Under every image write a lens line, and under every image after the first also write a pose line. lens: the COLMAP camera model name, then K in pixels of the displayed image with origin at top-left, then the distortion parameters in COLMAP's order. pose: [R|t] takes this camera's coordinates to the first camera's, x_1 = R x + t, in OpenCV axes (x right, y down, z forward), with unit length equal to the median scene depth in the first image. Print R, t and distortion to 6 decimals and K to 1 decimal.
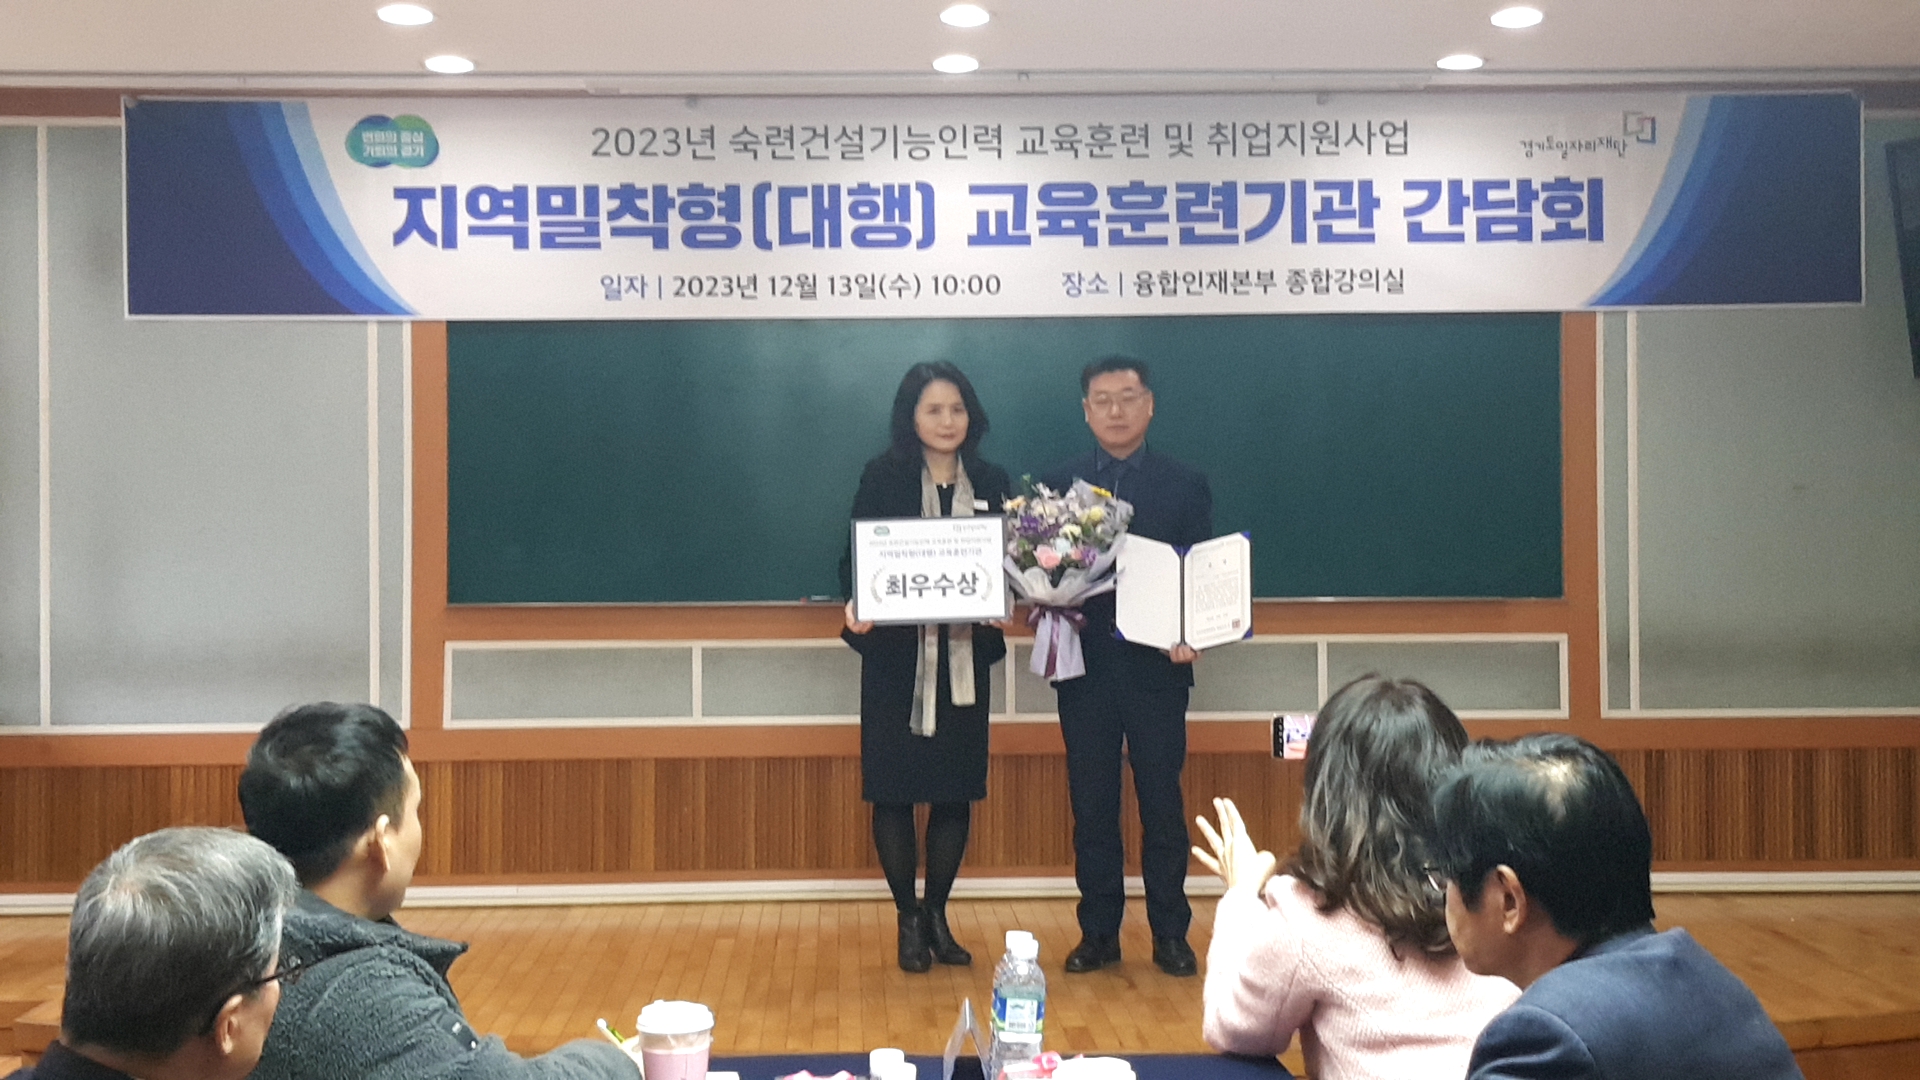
lens RADIAL K [[1427.0, 0, 965.2], [0, 1427.0, 529.6], [0, 0, 1]] dist [0.047183, -0.024725]
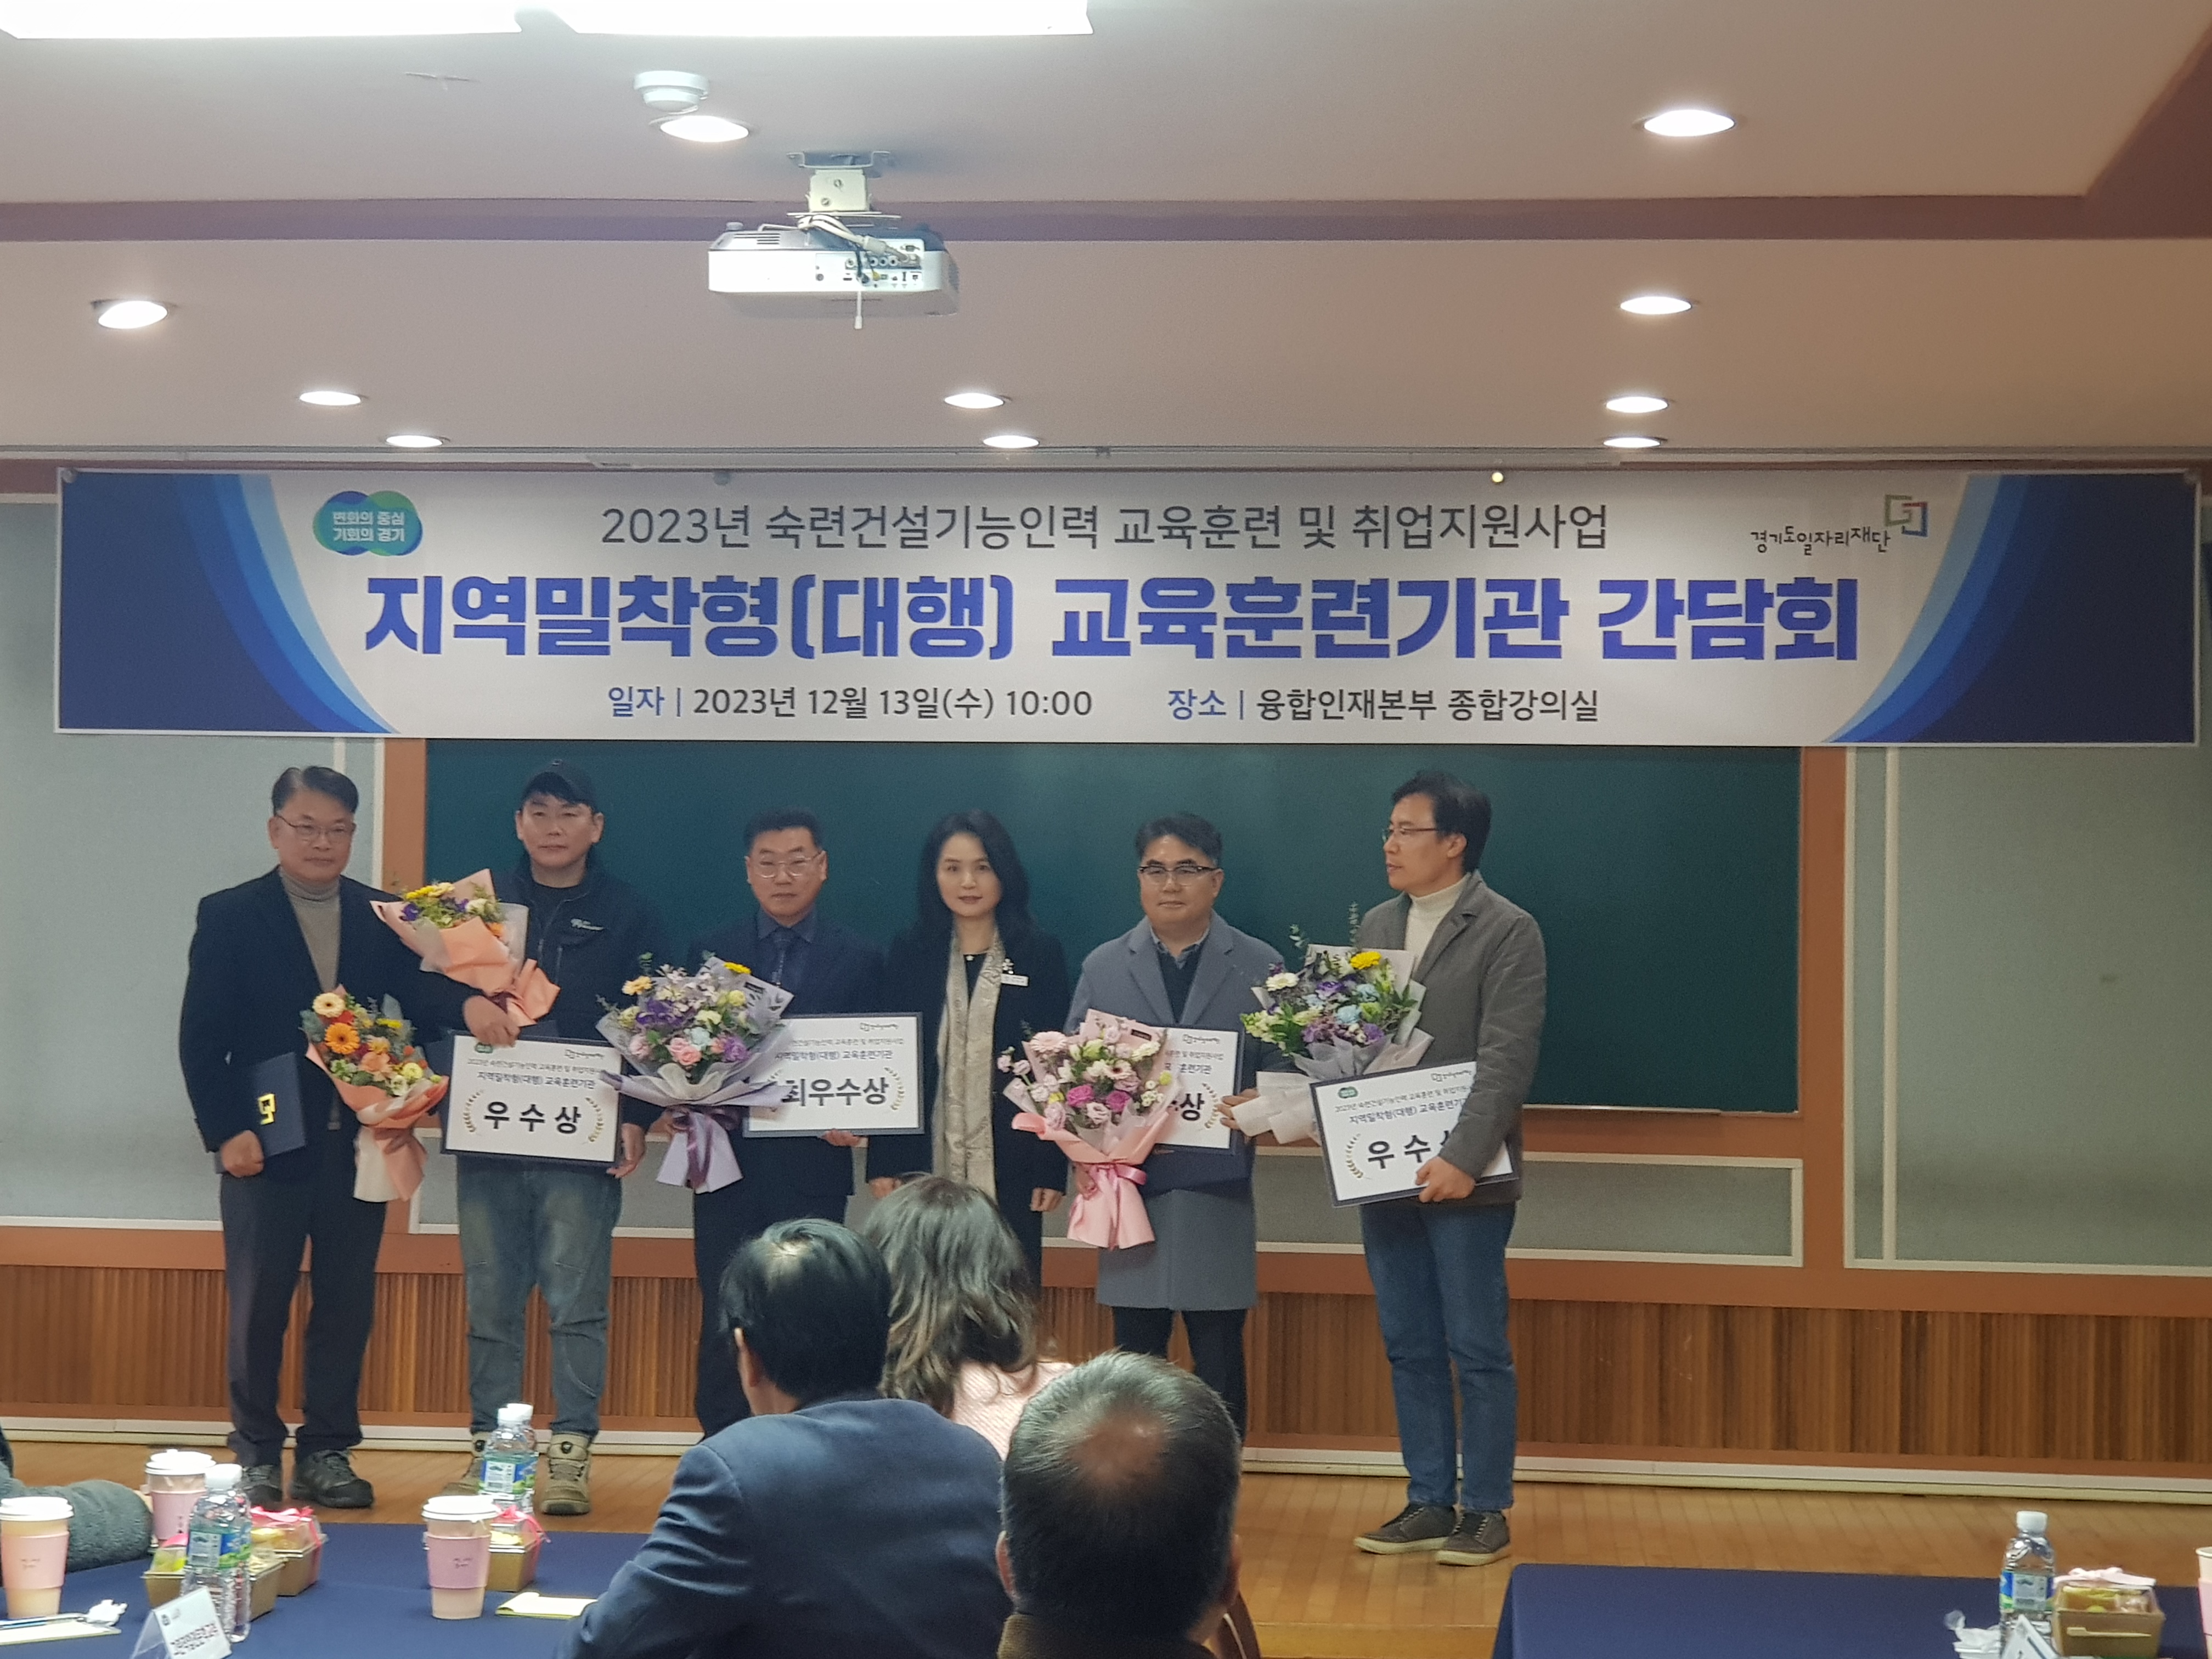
lens RADIAL K [[3373.3, 0, 1102.3], [0, 3373.3, 832.6], [0, 0, 1]] dist [0.121000, 0.000000]
pose [[0.993282, 0.018951, -0.114157, 0.249475], [-0.021123, 0.999618, -0.017850, -0.064320], [0.113775, 0.020142, 0.993302, -0.891360]]
